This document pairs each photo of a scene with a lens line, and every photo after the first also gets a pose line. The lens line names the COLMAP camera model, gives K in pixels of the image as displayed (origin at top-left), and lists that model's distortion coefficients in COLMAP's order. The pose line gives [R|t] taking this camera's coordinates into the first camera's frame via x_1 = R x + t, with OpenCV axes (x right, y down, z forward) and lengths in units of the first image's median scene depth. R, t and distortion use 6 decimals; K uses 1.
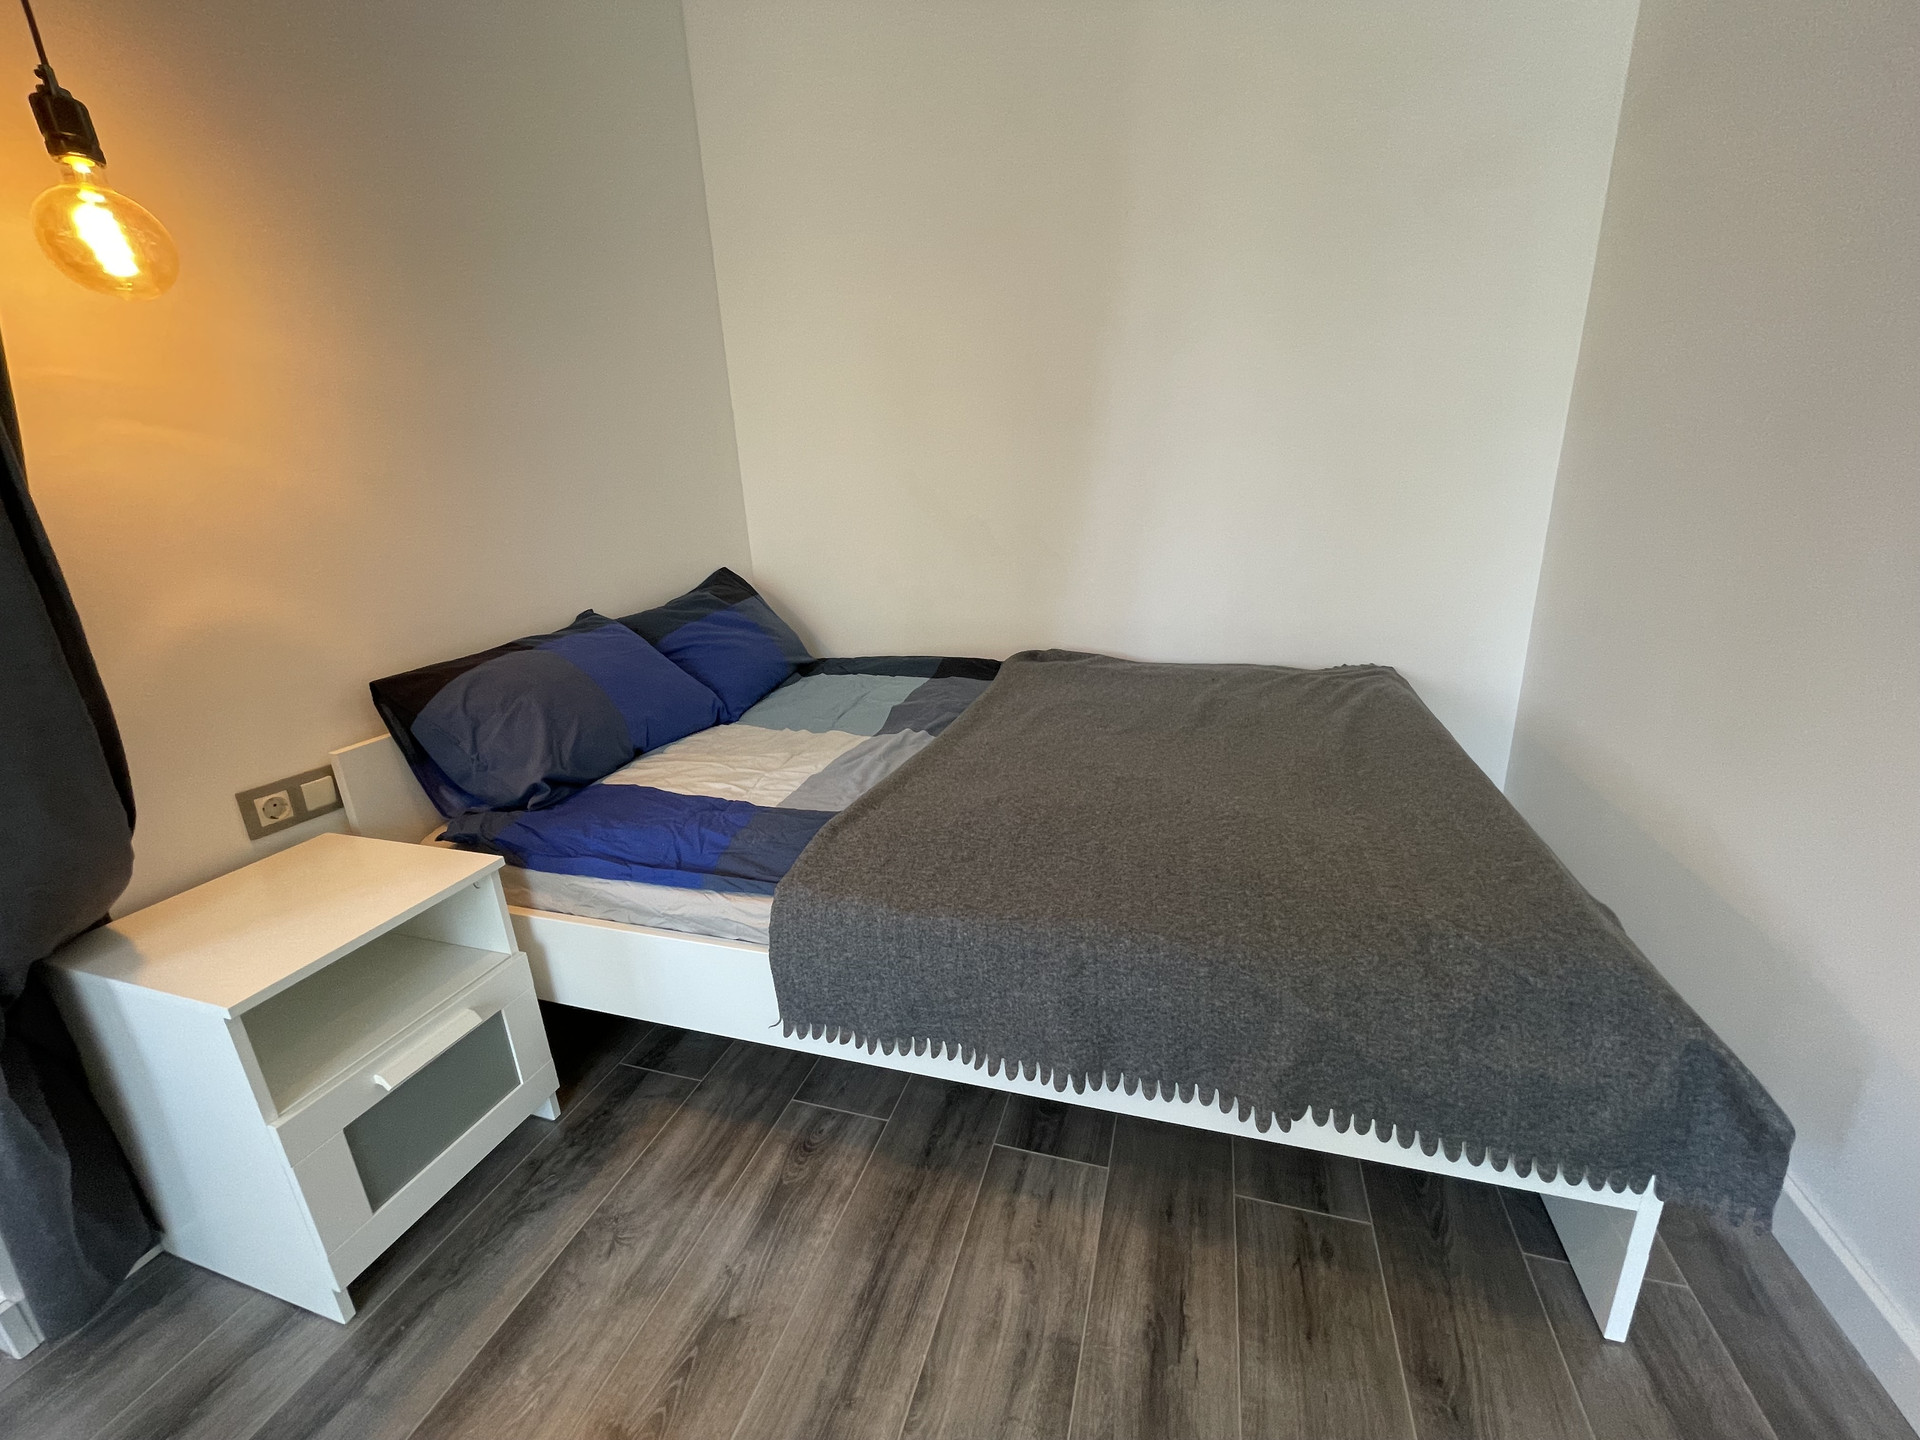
lens RADIAL K [[775.2, 0, 963.9], [0, 775.2, 719.2], [0, 0, 1]] dist [-0.005944, 0.000751]
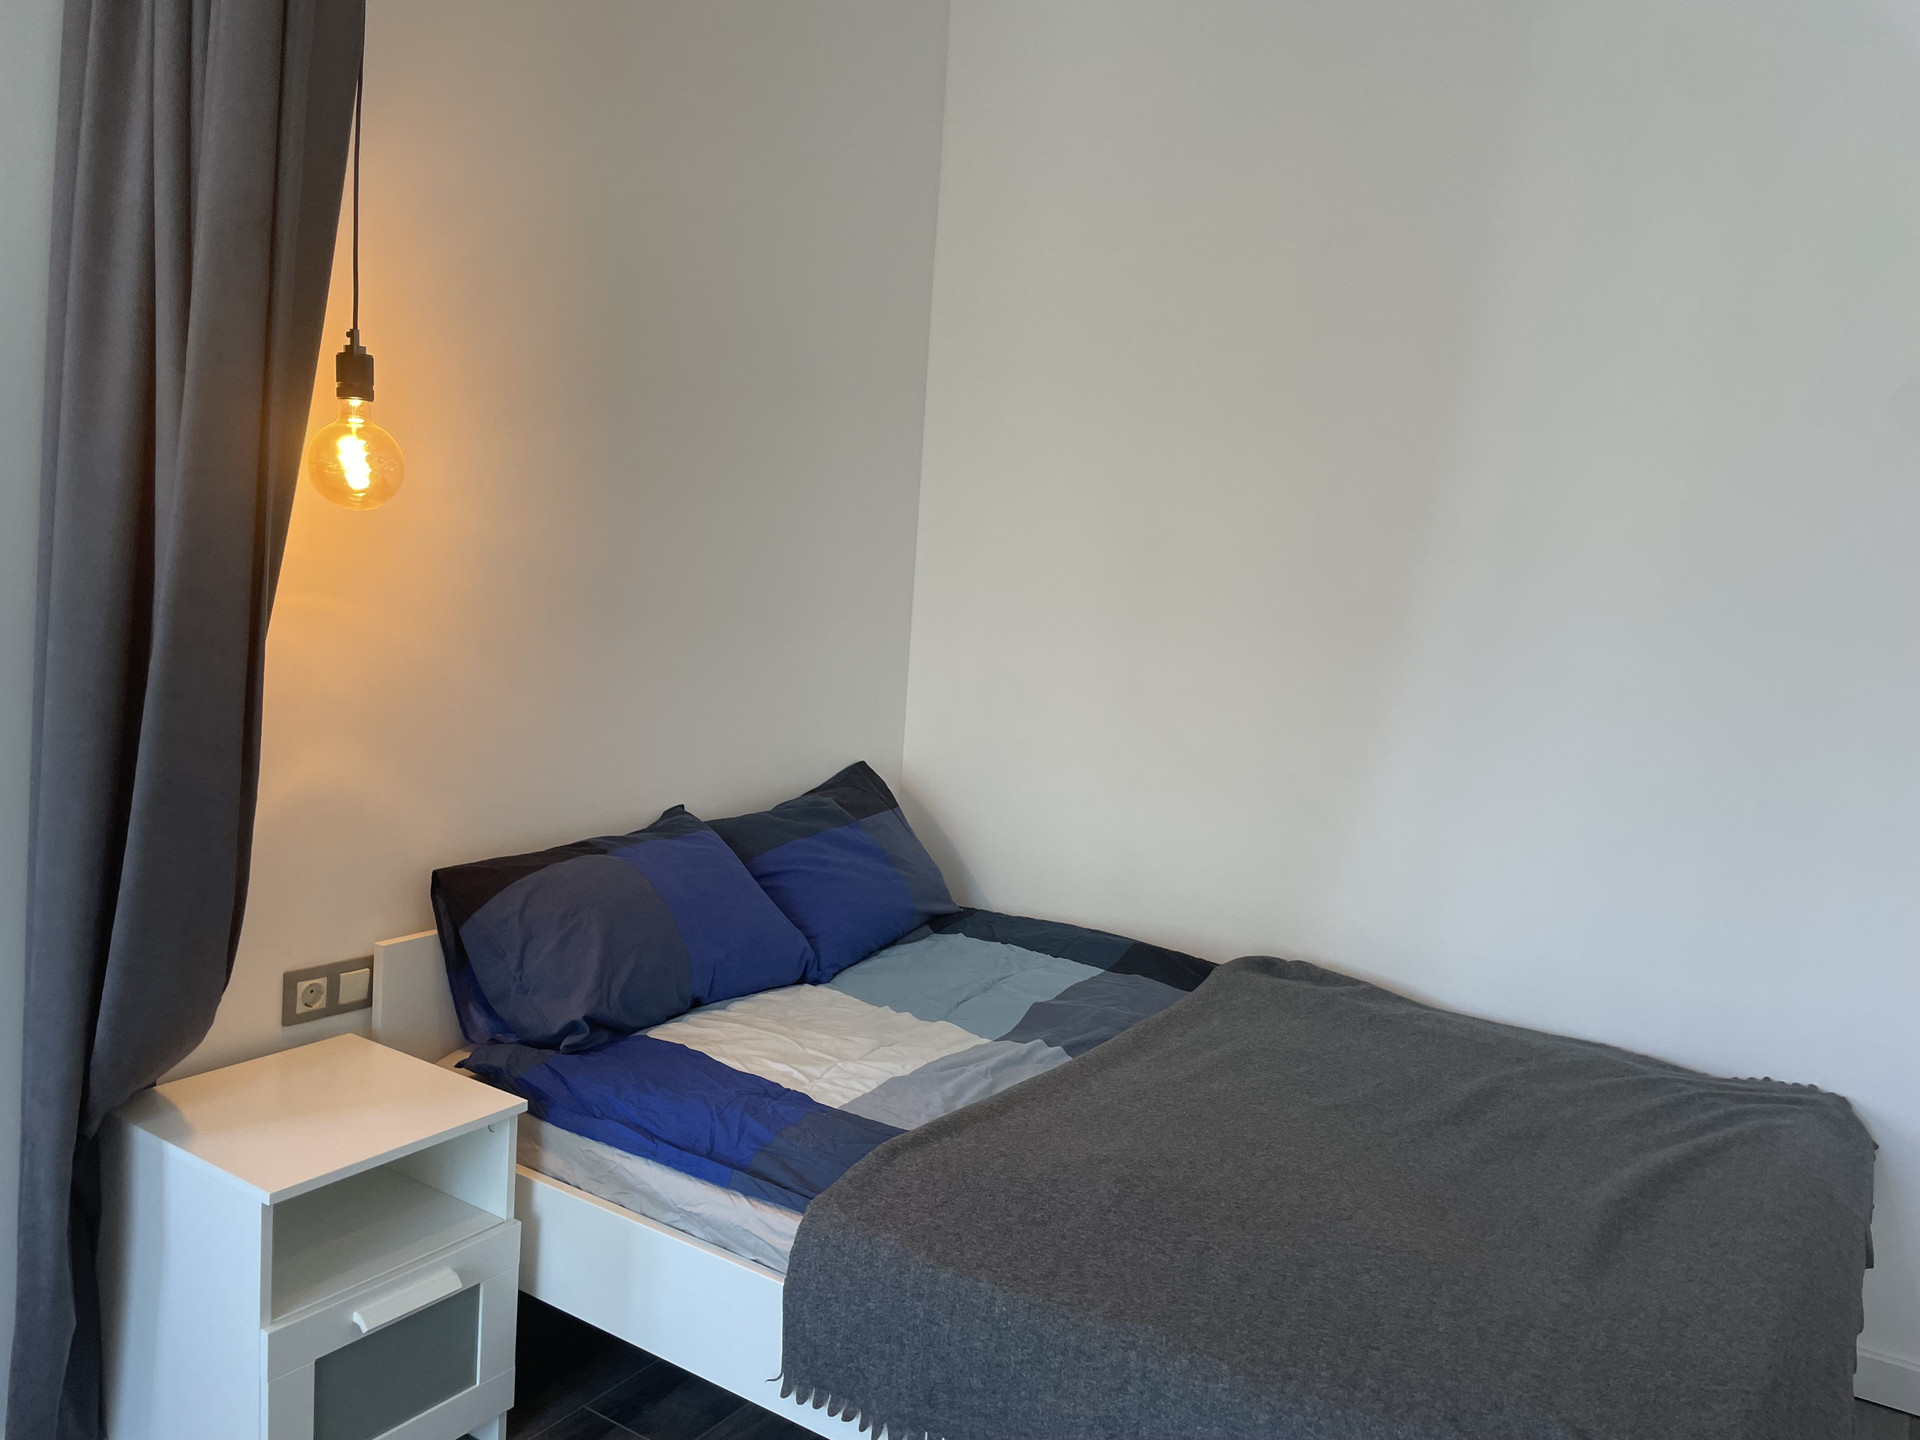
lens RADIAL K [[1459.8, 0, 963.0], [0, 1459.8, 707.7], [0, 0, 1]] dist [0.079777, -0.109877]
pose [[0.957278, 0.140945, -0.252494, 0.223797], [-0.186934, 0.967818, -0.168475, -0.060658], [0.220623, 0.208477, 0.952818, -0.546551]]
